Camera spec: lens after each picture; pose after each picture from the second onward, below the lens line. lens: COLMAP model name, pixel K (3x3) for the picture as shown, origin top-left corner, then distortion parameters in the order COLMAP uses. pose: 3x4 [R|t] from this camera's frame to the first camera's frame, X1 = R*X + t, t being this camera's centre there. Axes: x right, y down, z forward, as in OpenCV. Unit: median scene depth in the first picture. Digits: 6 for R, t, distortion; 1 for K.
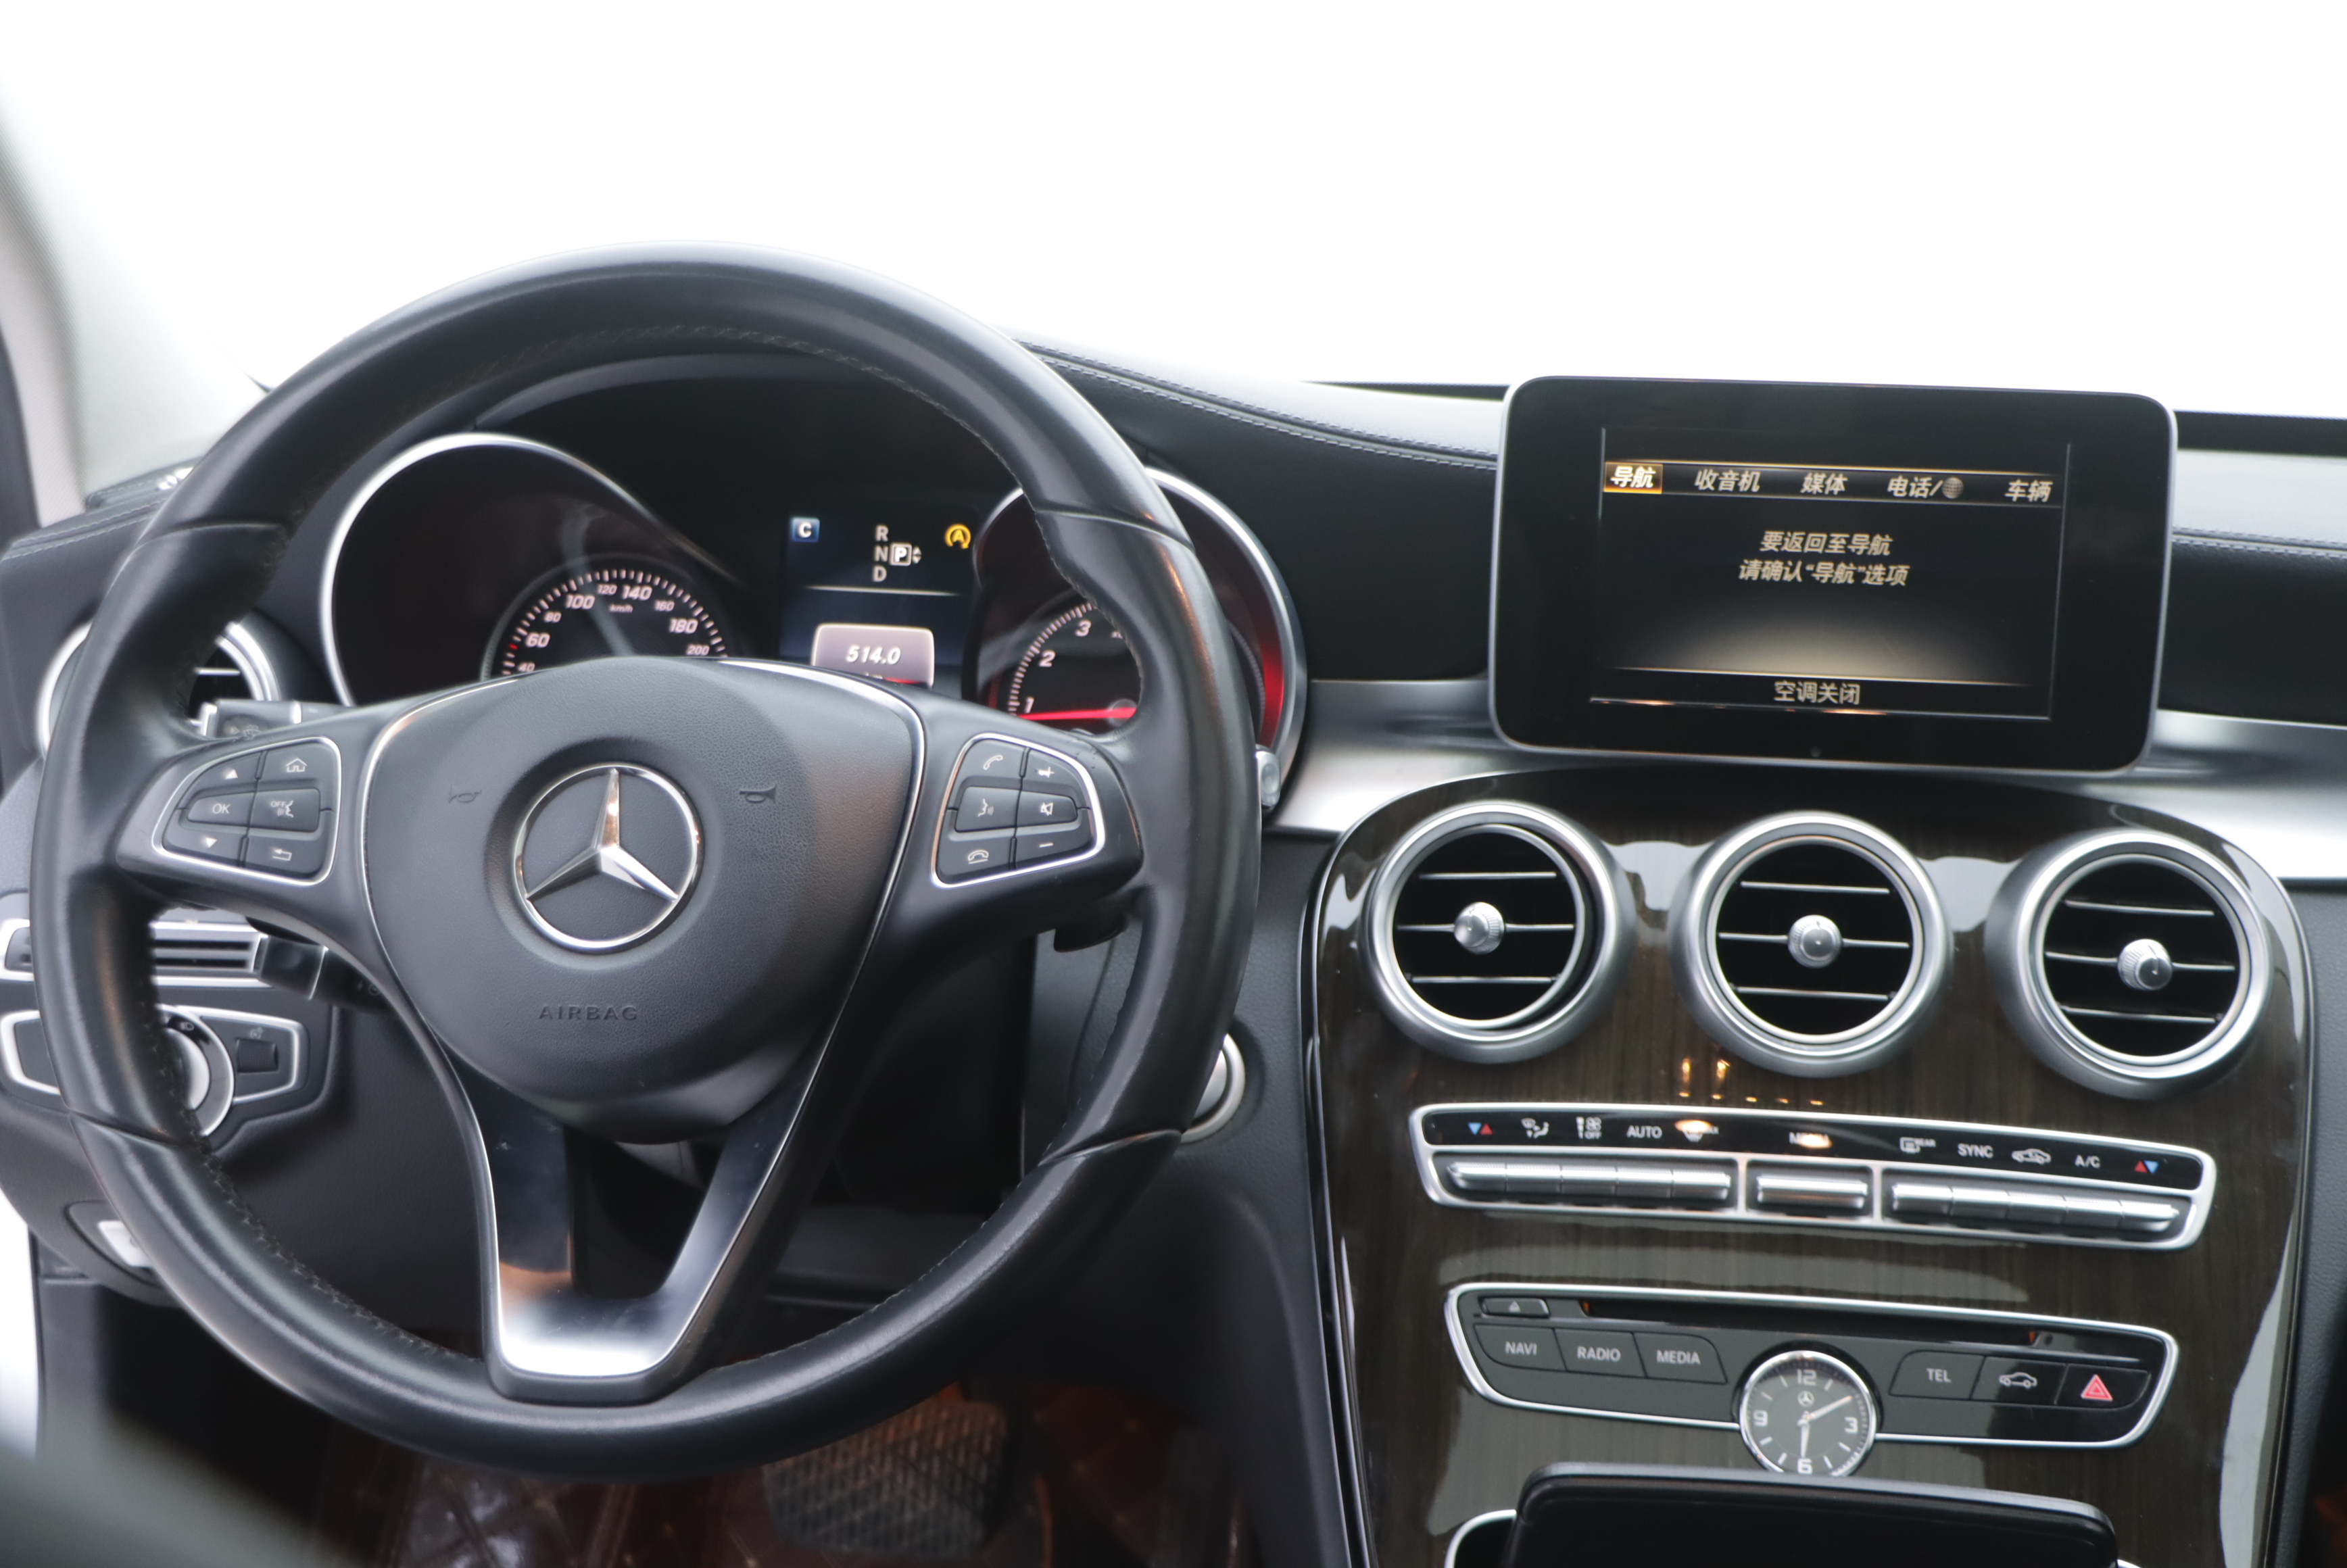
lens RADIAL K [[2891.0, 0, 1196.9], [0, 2891.0, 811.4], [0, 0, 1]] dist [-0.066790, 0.303751]
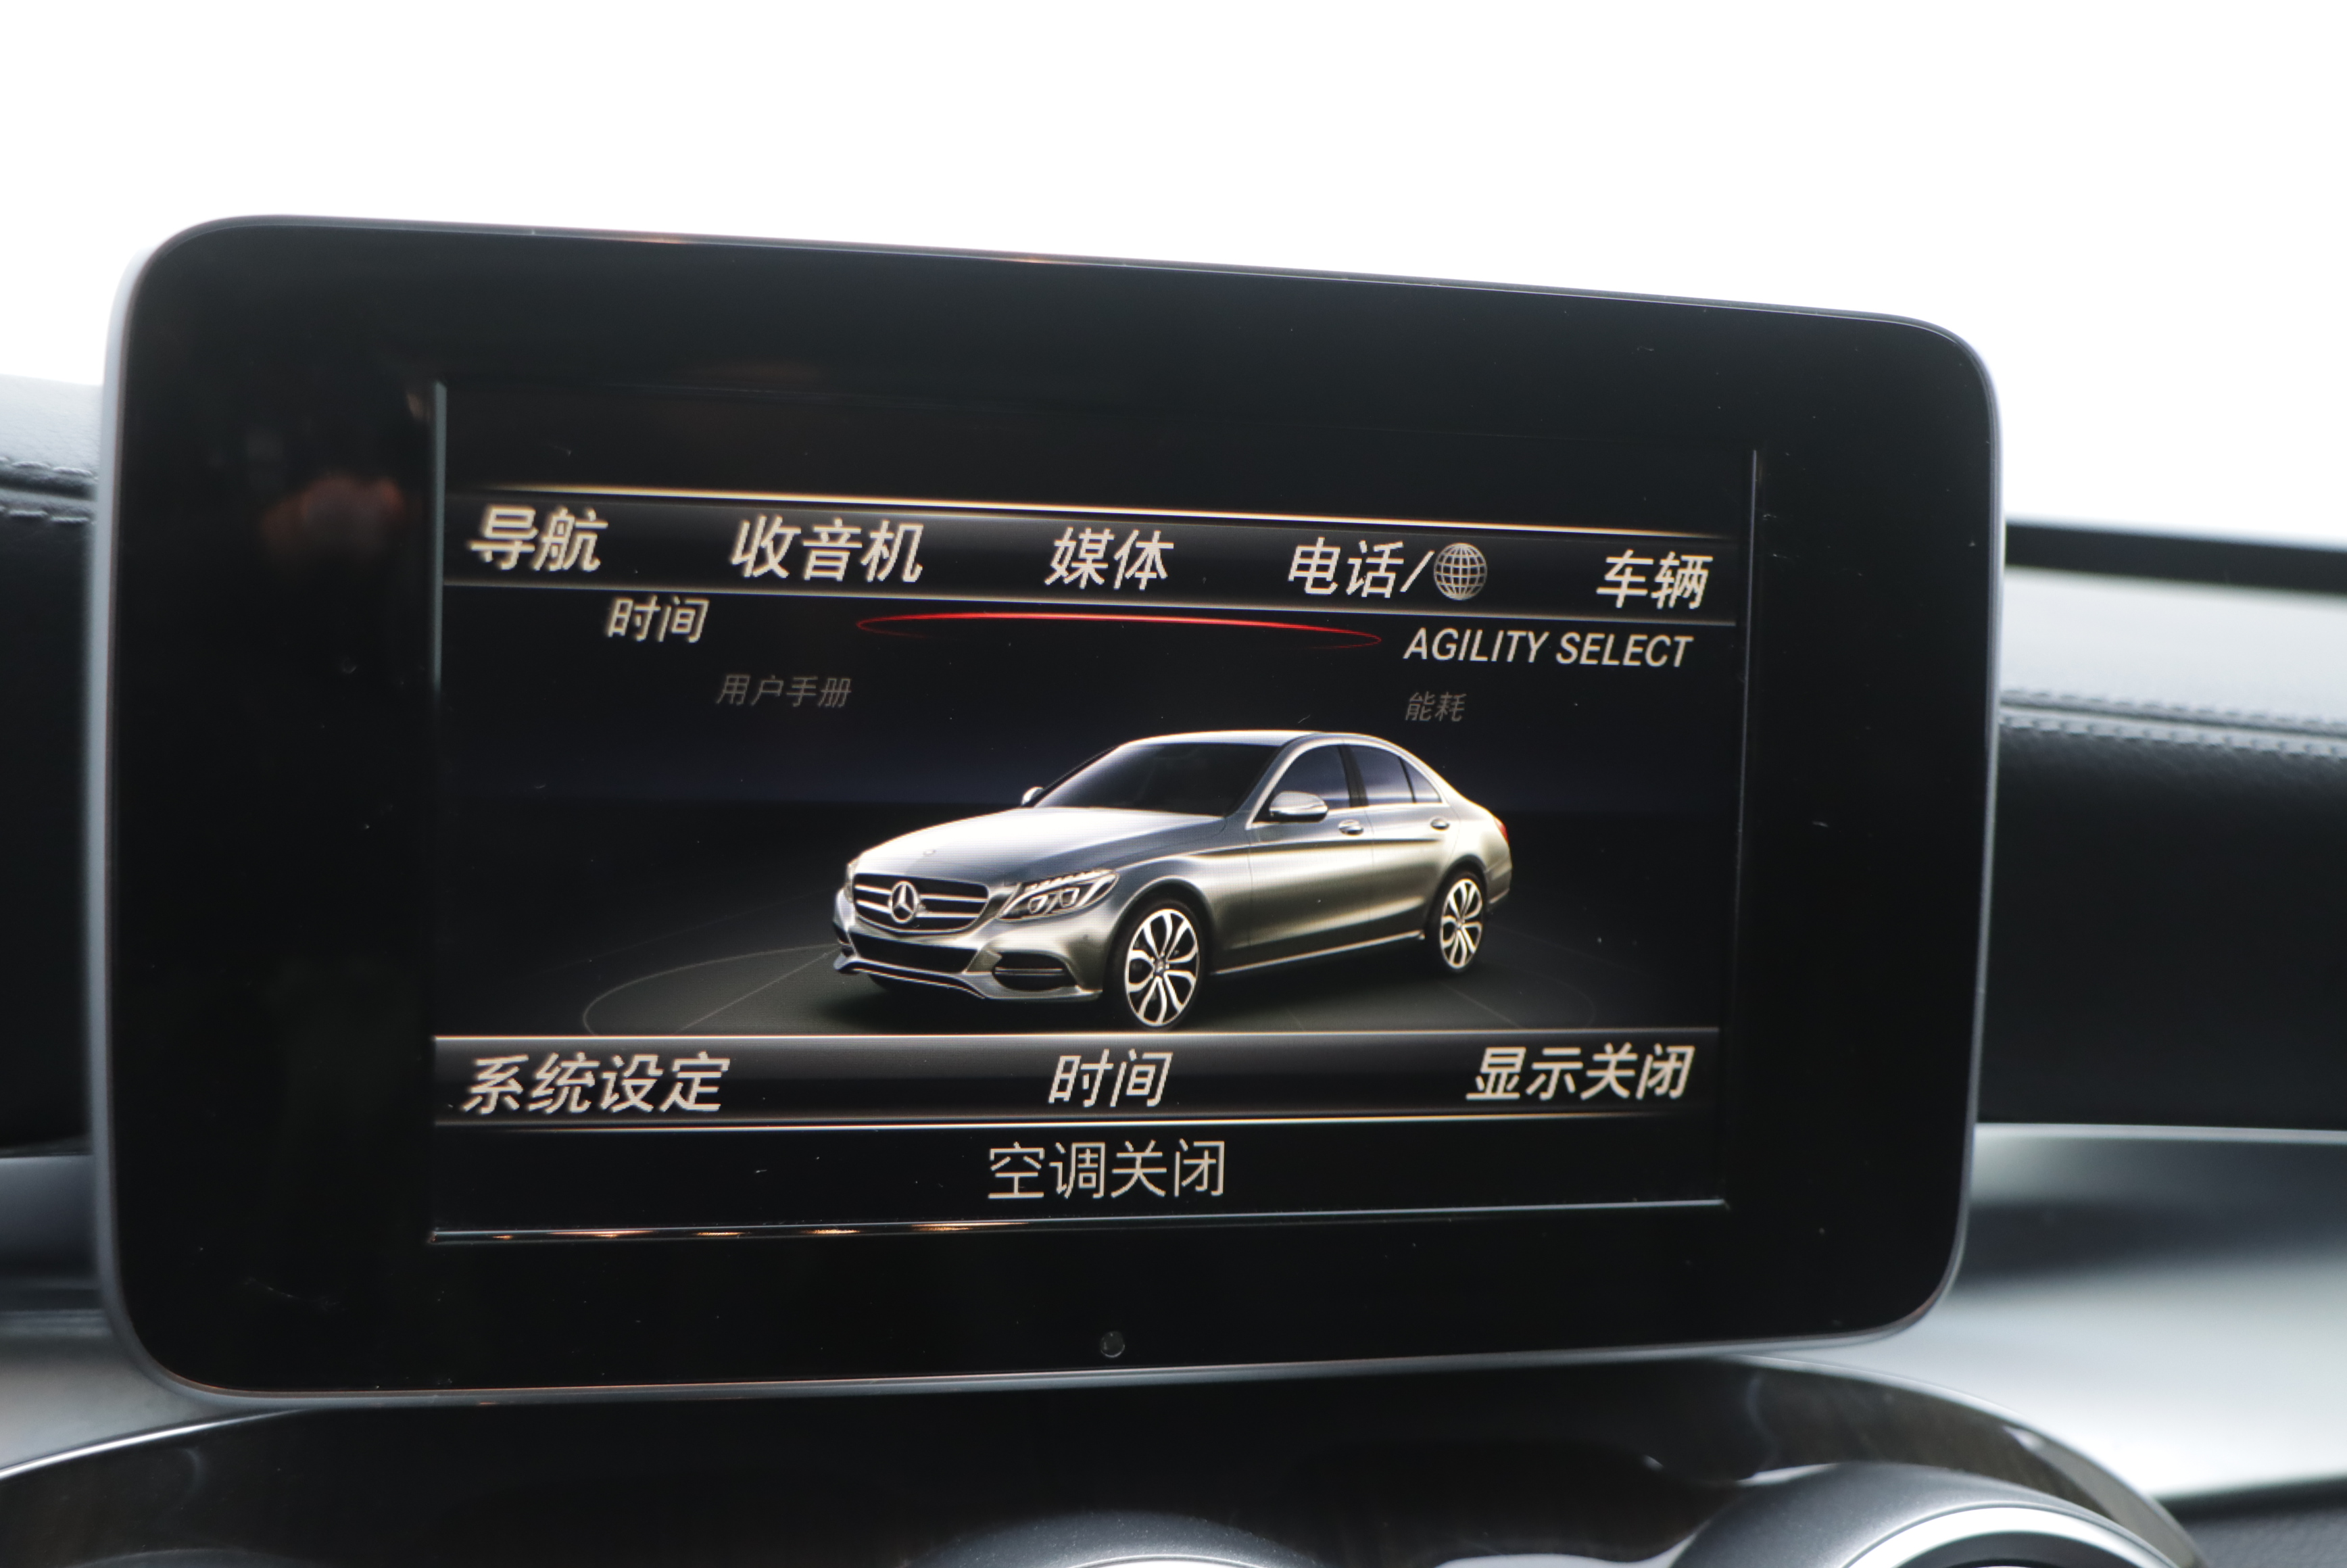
lens RADIAL K [[2854.9, 0, 1185.8], [0, 2854.9, 828.2], [0, 0, 1]] dist [-0.077952, 0.002186]
pose [[0.926784, -0.029314, 0.374449, 0.098972], [0.049059, 0.997857, -0.043306, -0.066878], [-0.372377, 0.058506, 0.926236, 0.685419]]
